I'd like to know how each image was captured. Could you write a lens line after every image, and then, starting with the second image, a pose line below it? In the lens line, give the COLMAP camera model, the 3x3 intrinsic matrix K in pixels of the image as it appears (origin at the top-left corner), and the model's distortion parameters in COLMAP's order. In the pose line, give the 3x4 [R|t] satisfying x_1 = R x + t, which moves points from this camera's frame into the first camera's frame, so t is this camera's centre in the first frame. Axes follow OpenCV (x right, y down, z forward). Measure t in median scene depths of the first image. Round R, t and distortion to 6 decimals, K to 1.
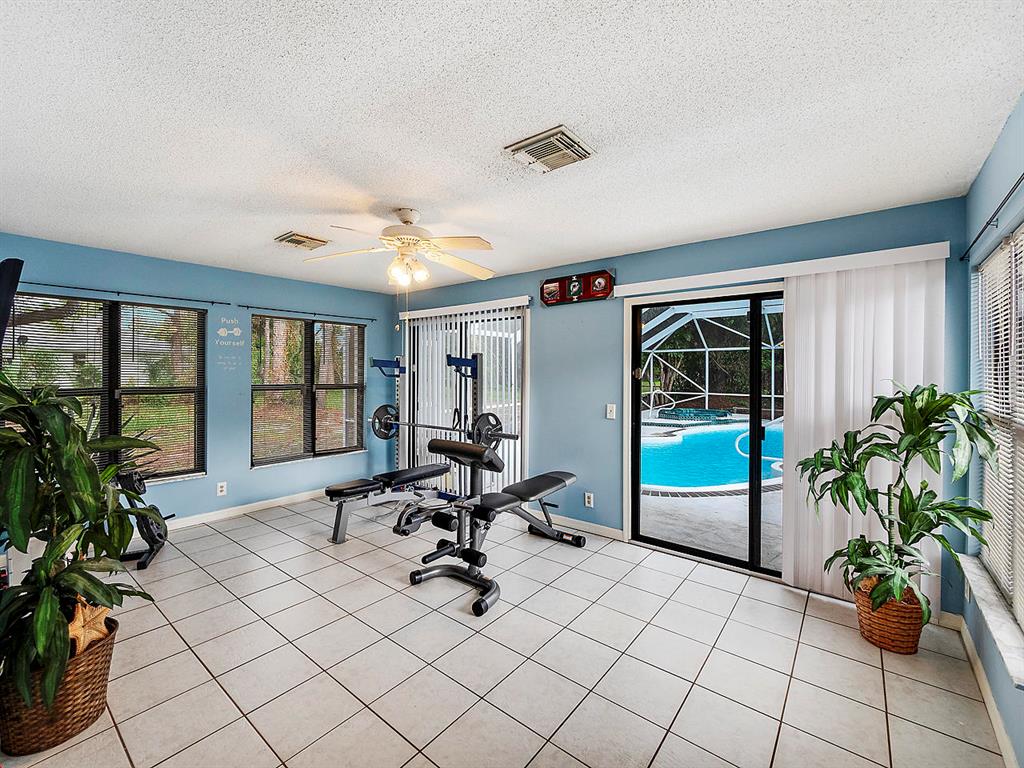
lens RADIAL K [[440.1, 0, 513.3], [0, 440.1, 380.0], [0, 0, 1]] dist [0.000385, 0.000049]
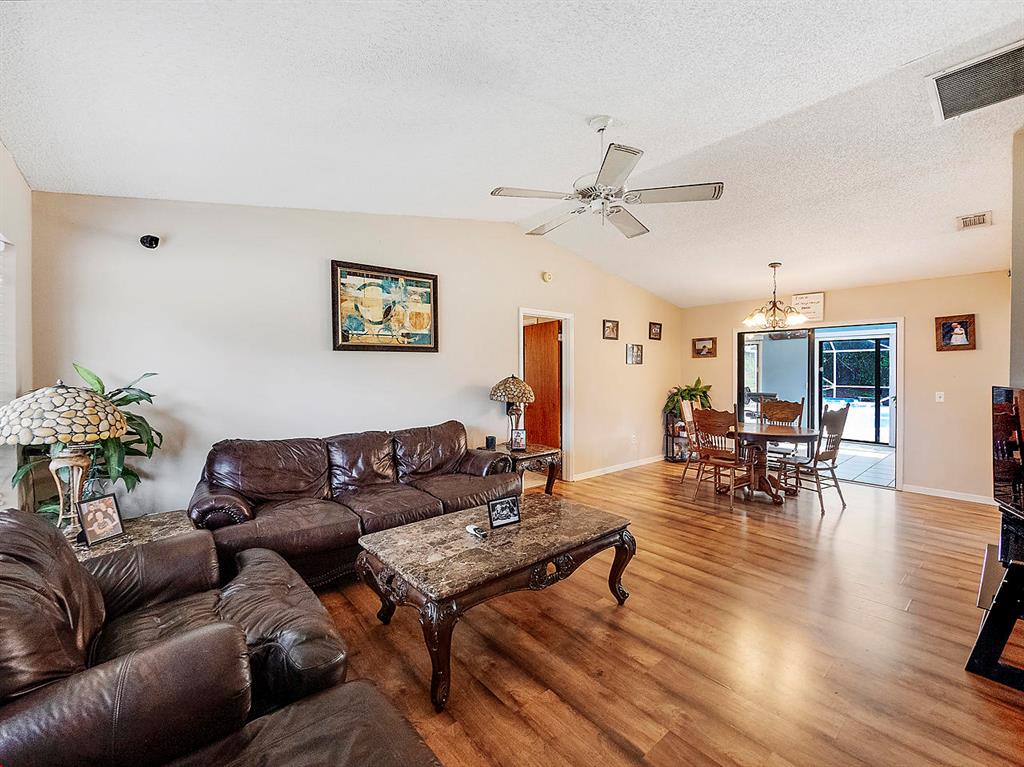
lens RADIAL K [[440.1, 0, 510.3], [0, 440.1, 379.4], [0, 0, 1]] dist [0.000385, 0.000049]
pose [[0.981024, -0.001987, -0.193878, -0.232770], [0.002203, 0.999997, 0.000900, 0.008311], [0.193875, -0.001310, 0.981025, -0.427355]]
